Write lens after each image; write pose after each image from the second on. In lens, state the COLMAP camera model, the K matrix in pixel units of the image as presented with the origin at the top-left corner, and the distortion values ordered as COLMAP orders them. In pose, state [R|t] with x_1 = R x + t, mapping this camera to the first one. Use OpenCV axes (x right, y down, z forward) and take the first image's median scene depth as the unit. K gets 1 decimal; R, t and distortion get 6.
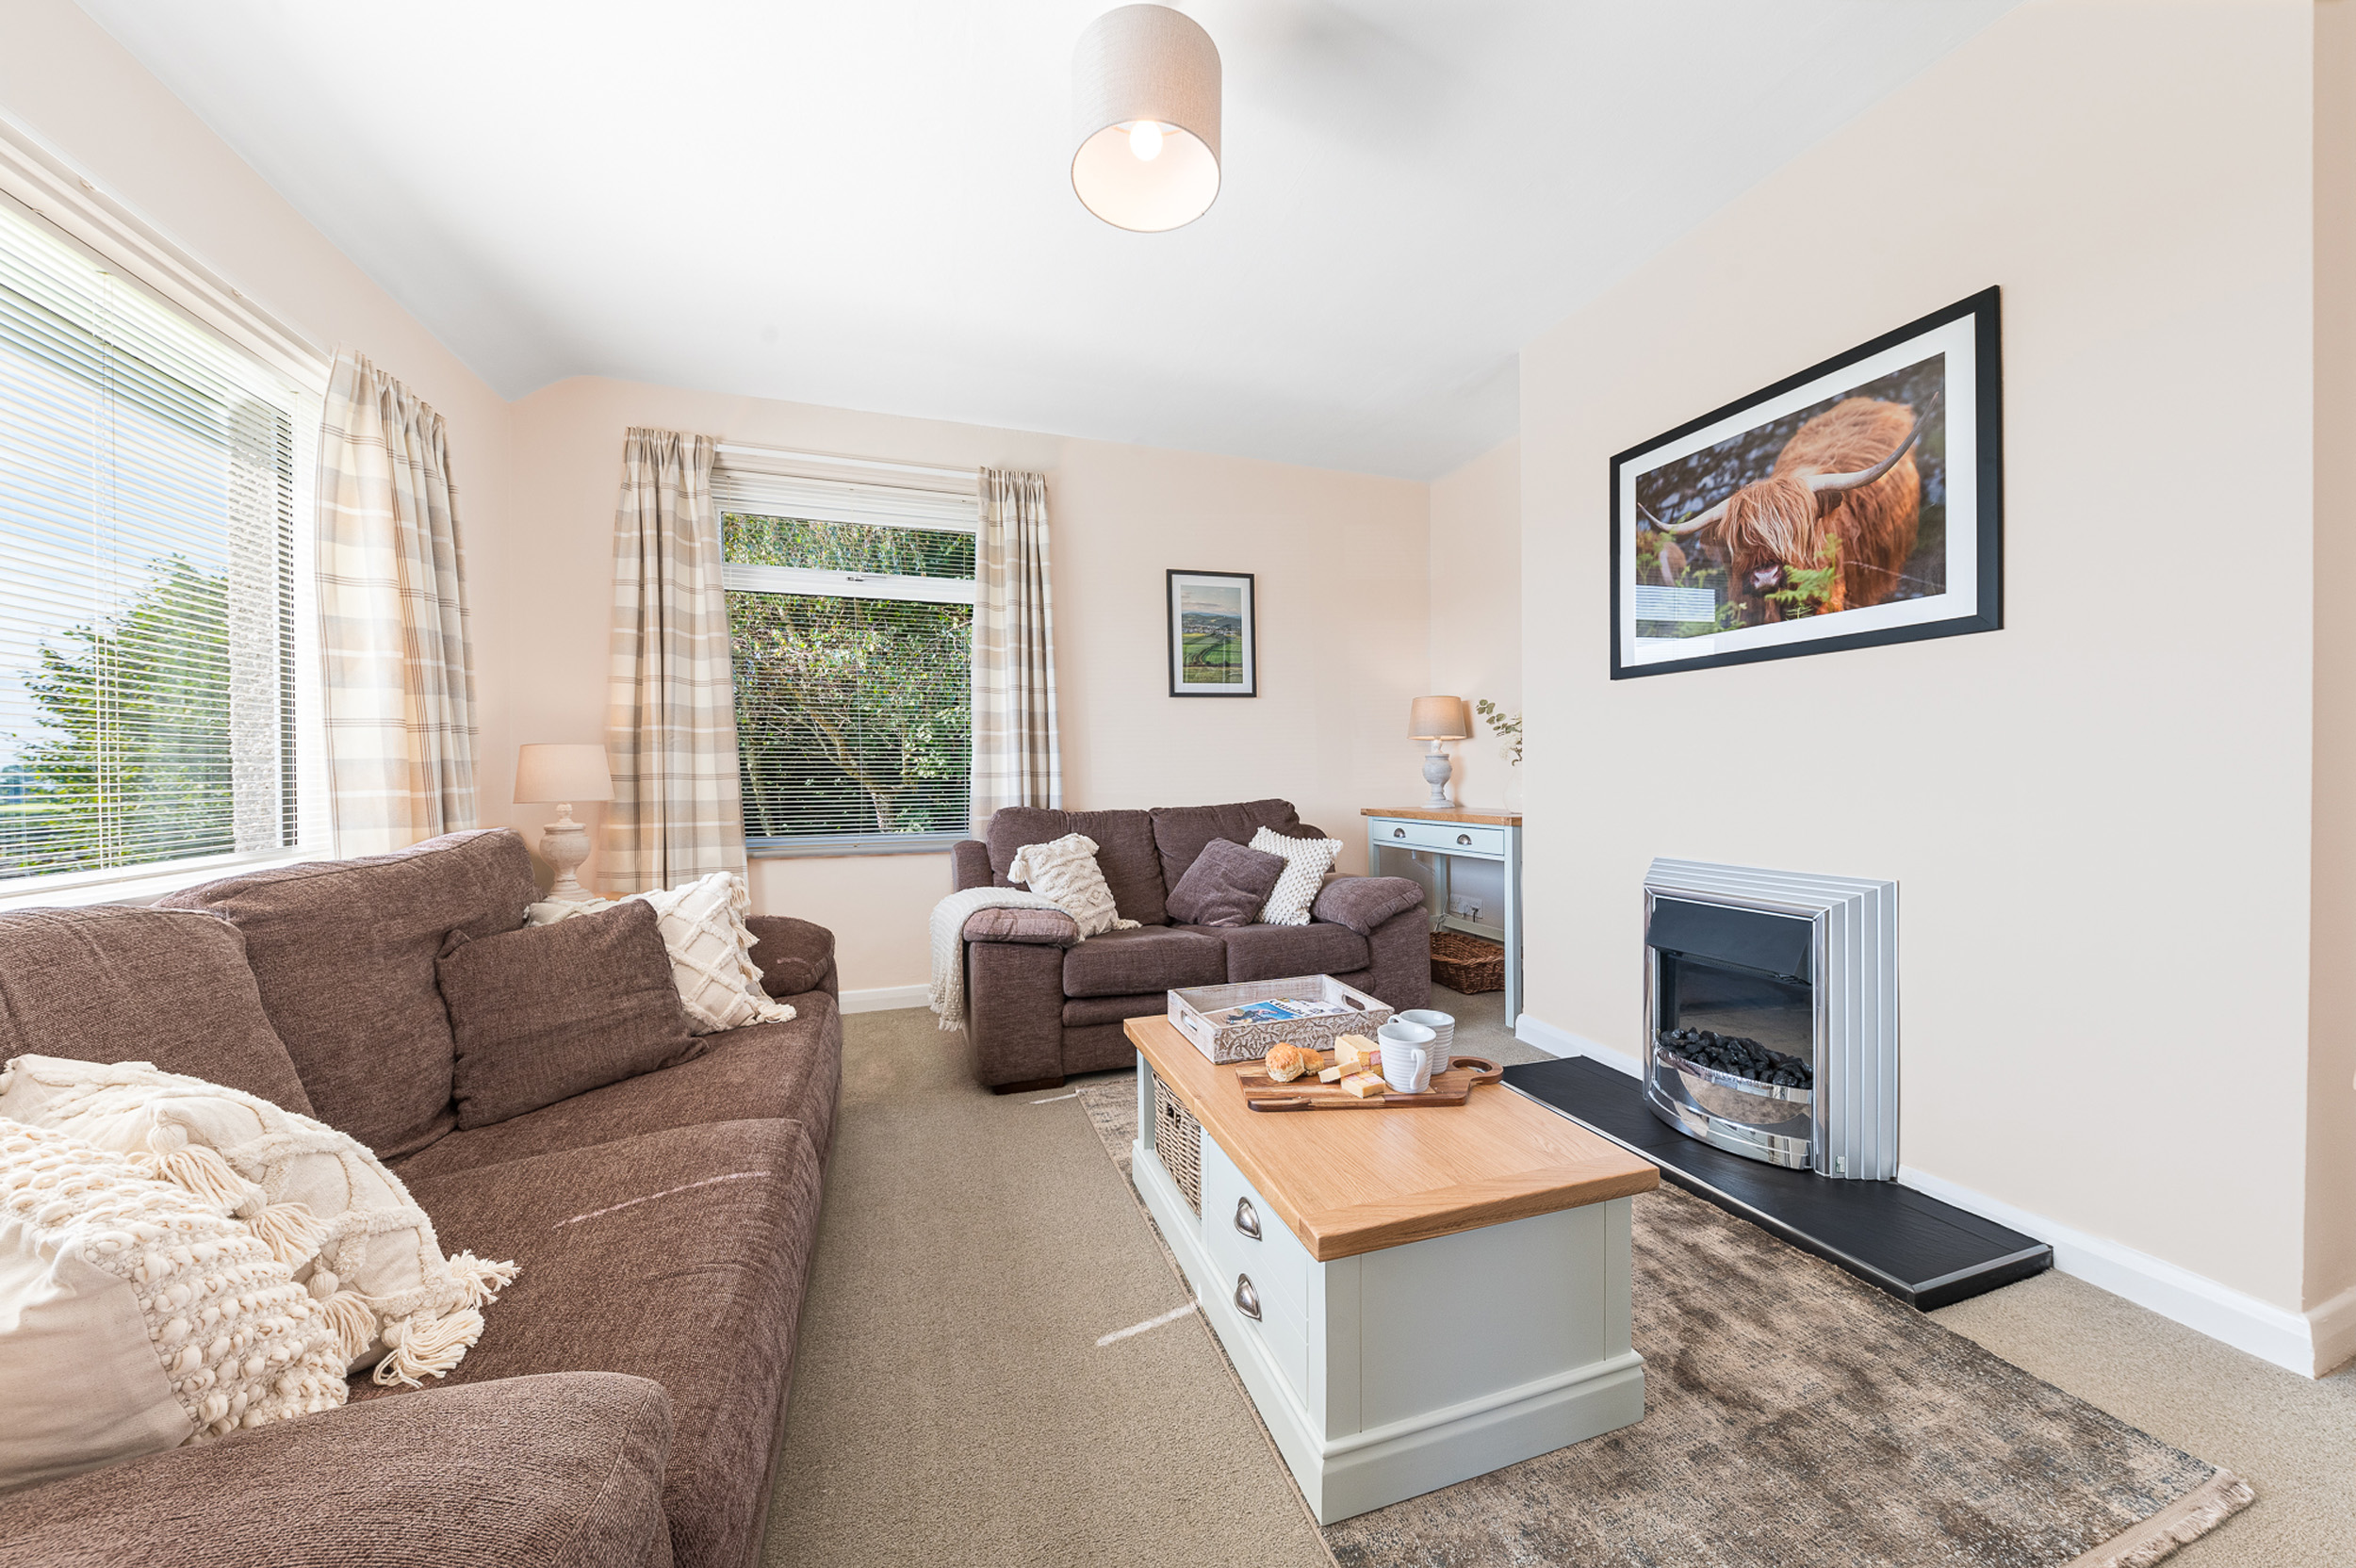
lens RADIAL K [[815.3, 0, 1175.6], [0, 815.3, 782.8], [0, 0, 1]] dist [0.017695, -0.008326]
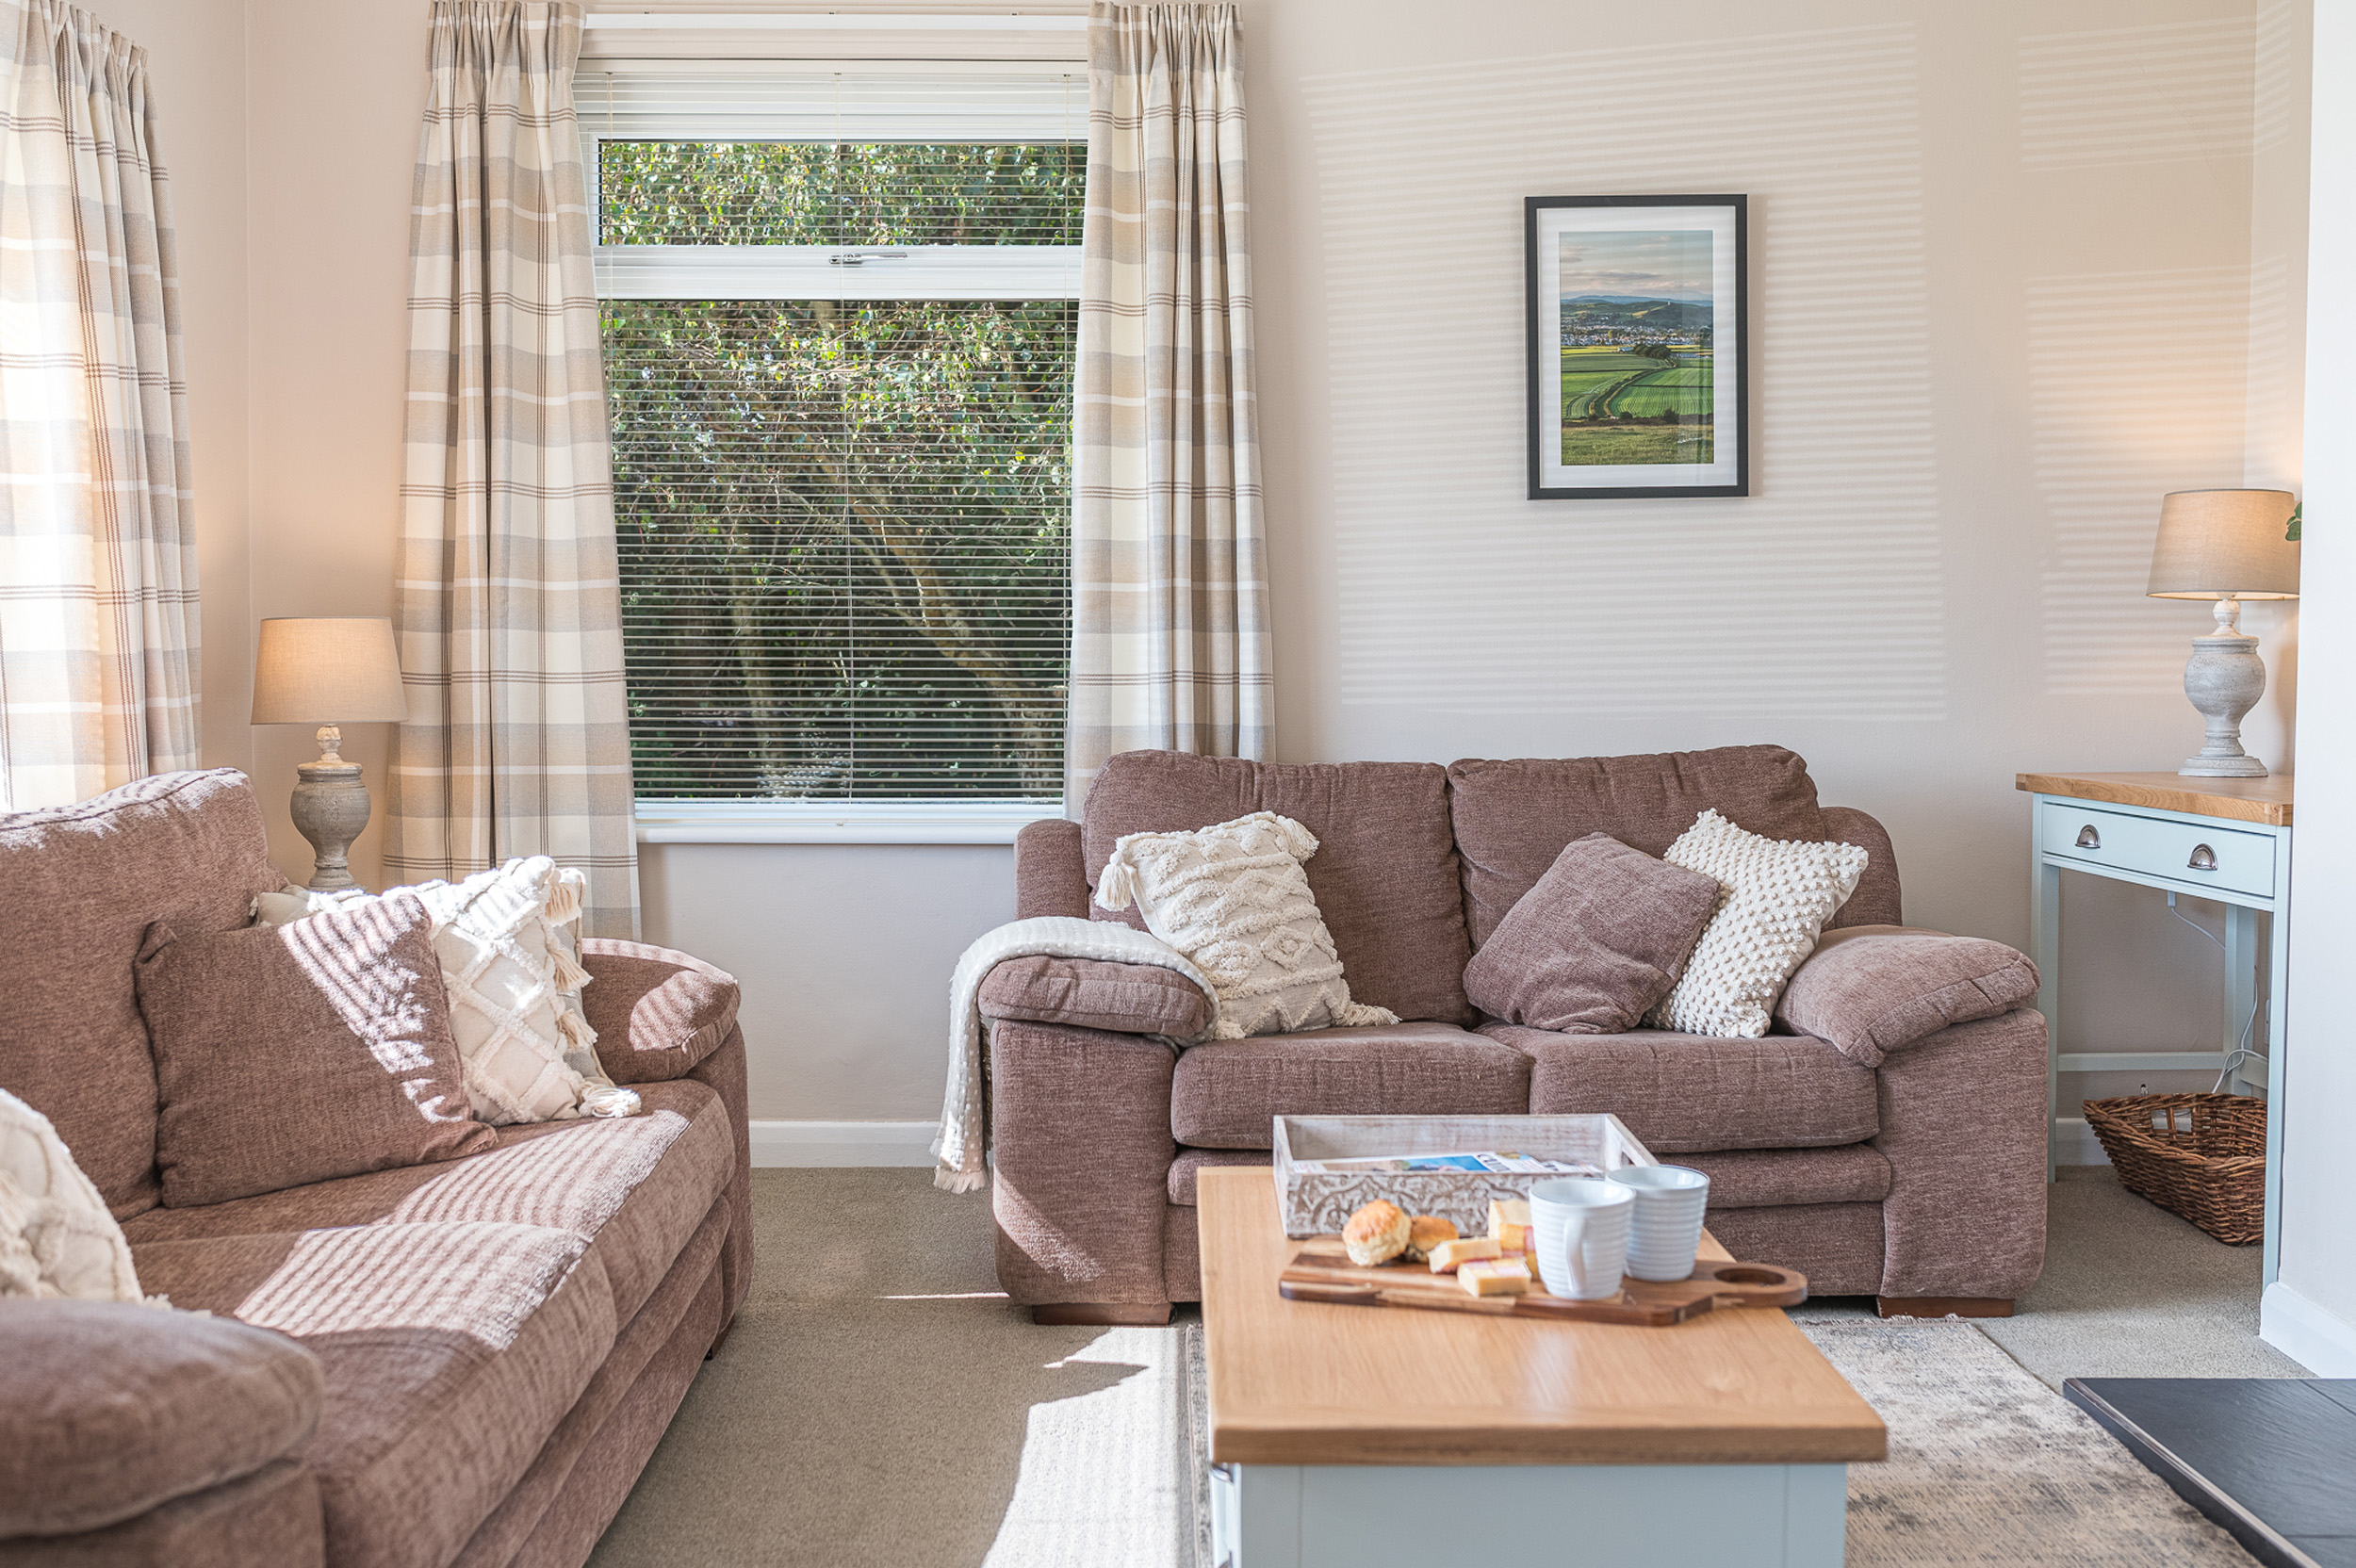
lens RADIAL K [[2321.9, 0, 1178.0], [0, 2321.9, 784.0], [0, 0, 1]] dist [-0.058352, 0.113200]
pose [[0.950970, 0.027411, -0.308067, 0.251521], [-0.012887, 0.998712, 0.049081, -0.017903], [0.309015, -0.042704, 0.950098, -0.268017]]
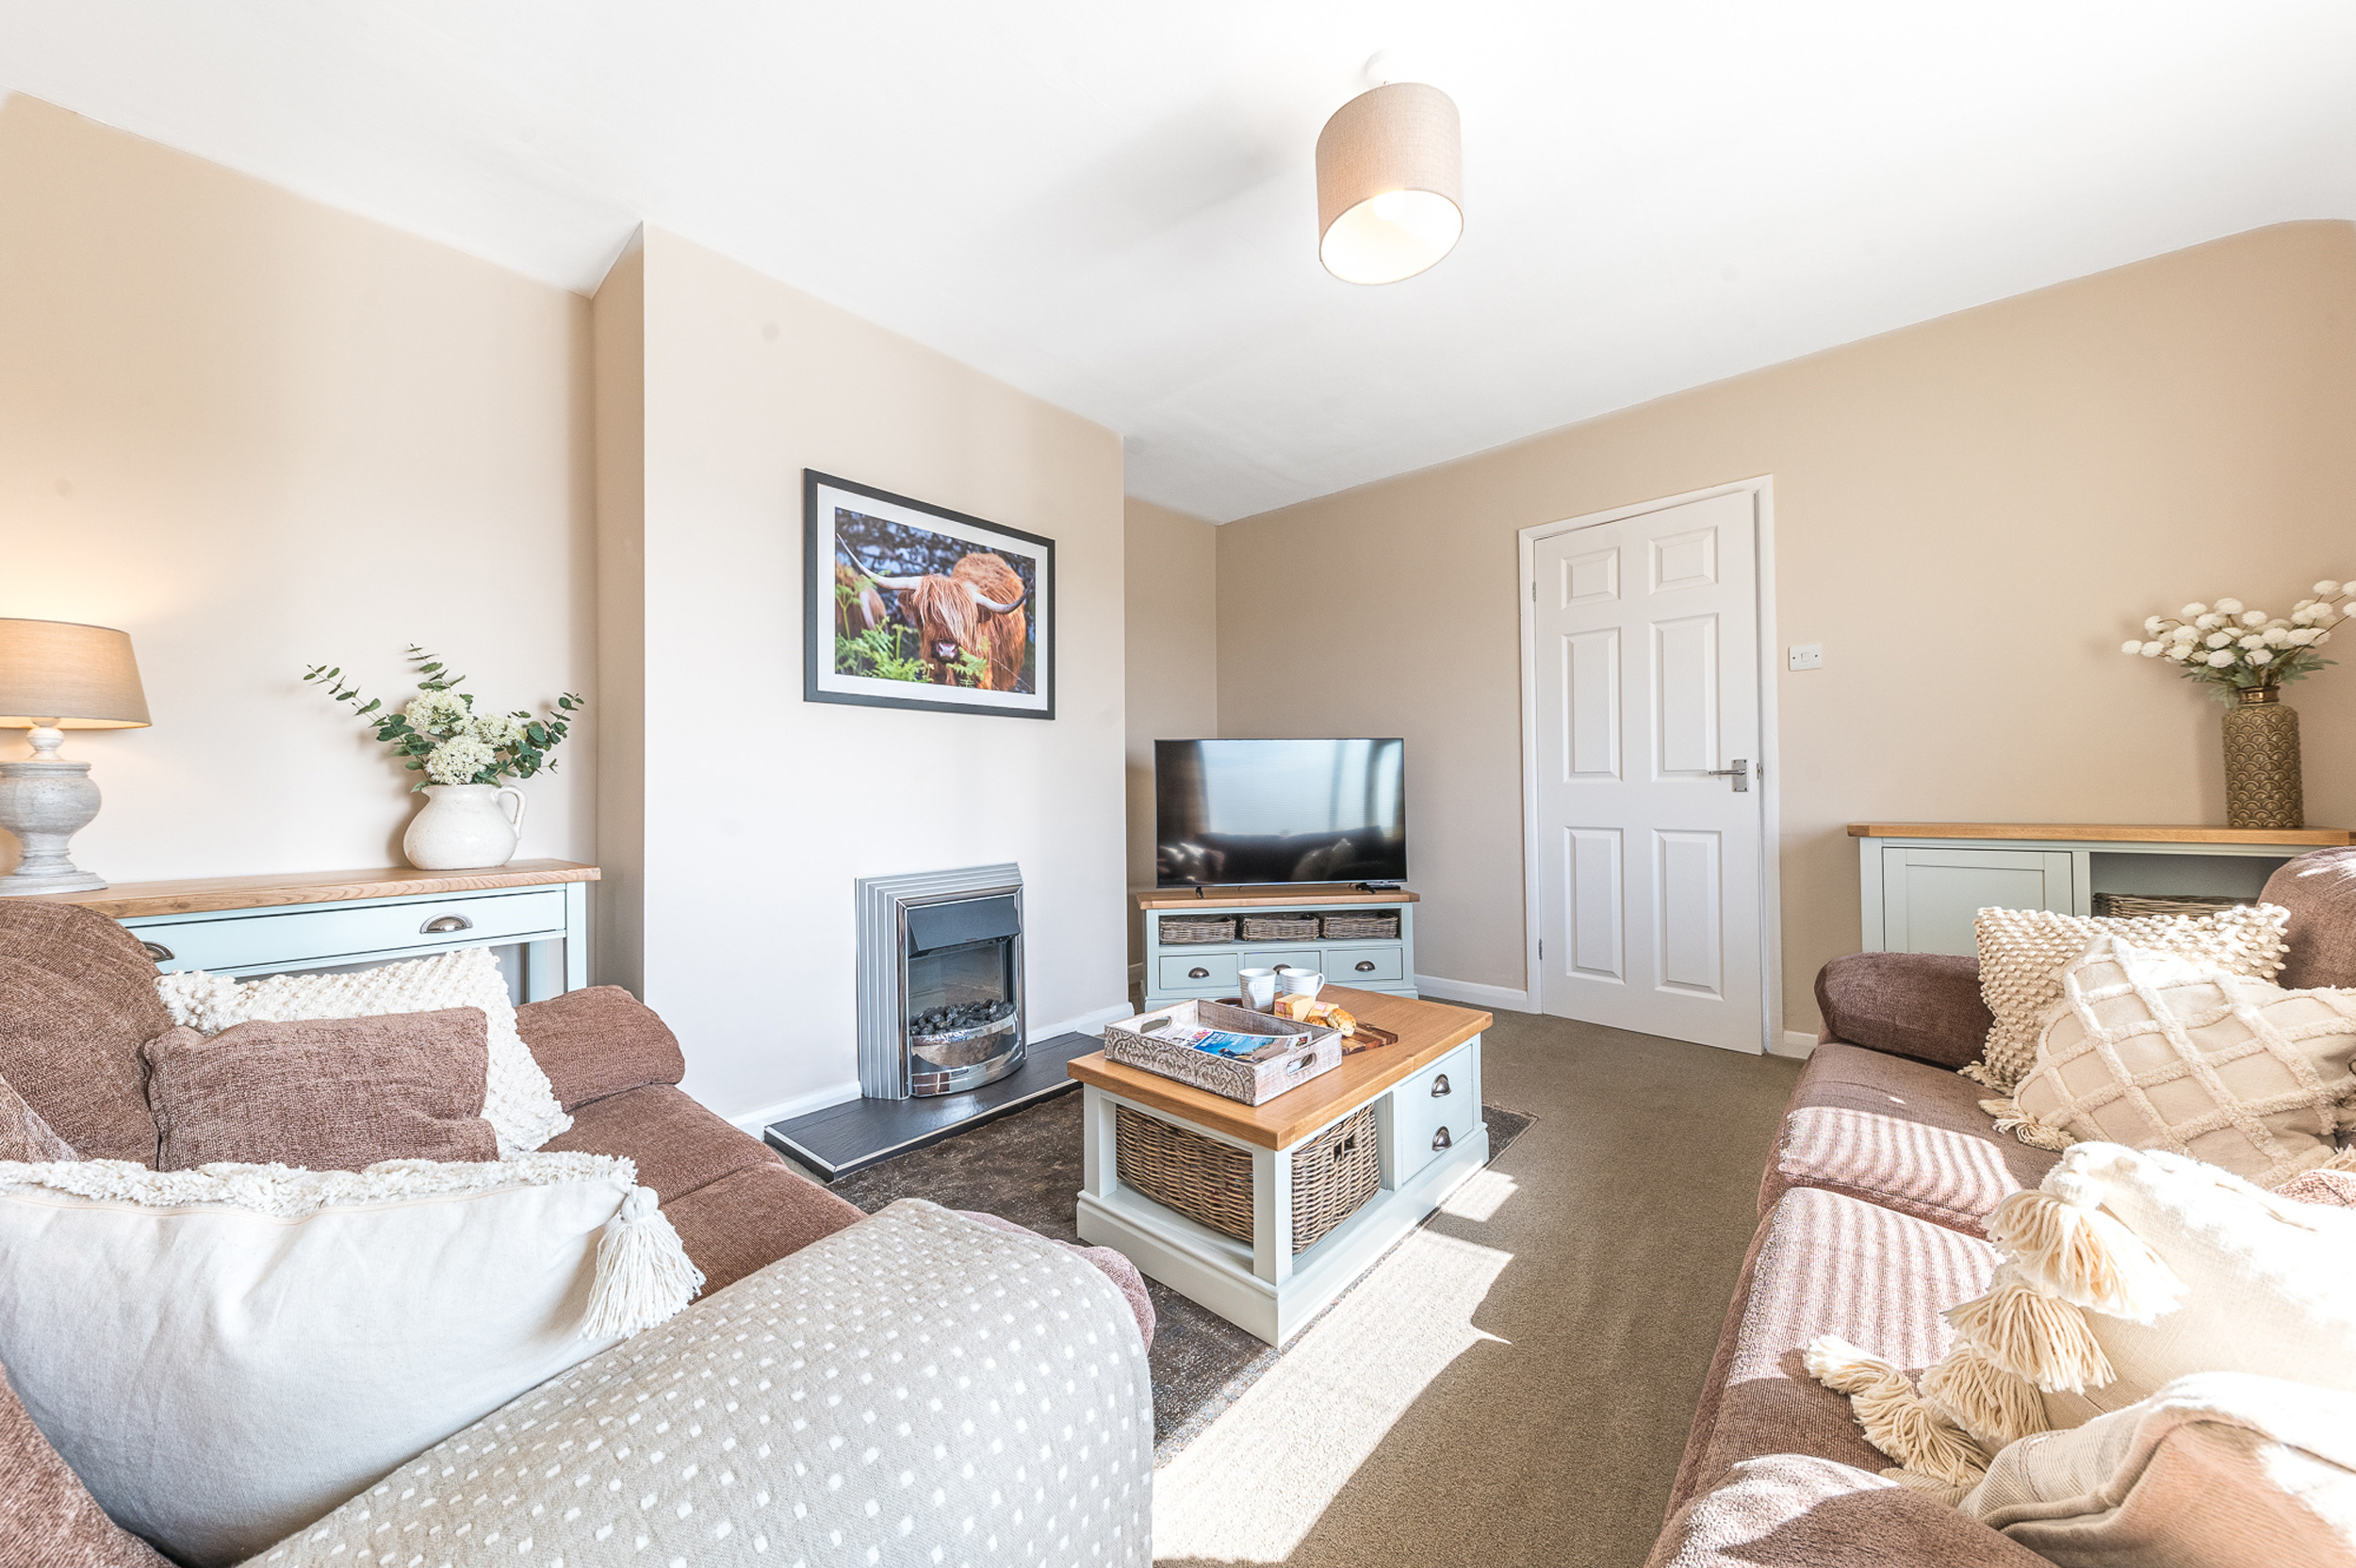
lens RADIAL K [[815.3, 0, 1175.6], [0, 815.3, 782.8], [0, 0, 1]] dist [0.017695, -0.008326]
pose [[-0.492059, 0.018034, 0.870375, -0.439120], [0.022774, 0.999710, -0.007838, -0.011868], [-0.870264, 0.015965, -0.492327, 0.956698]]
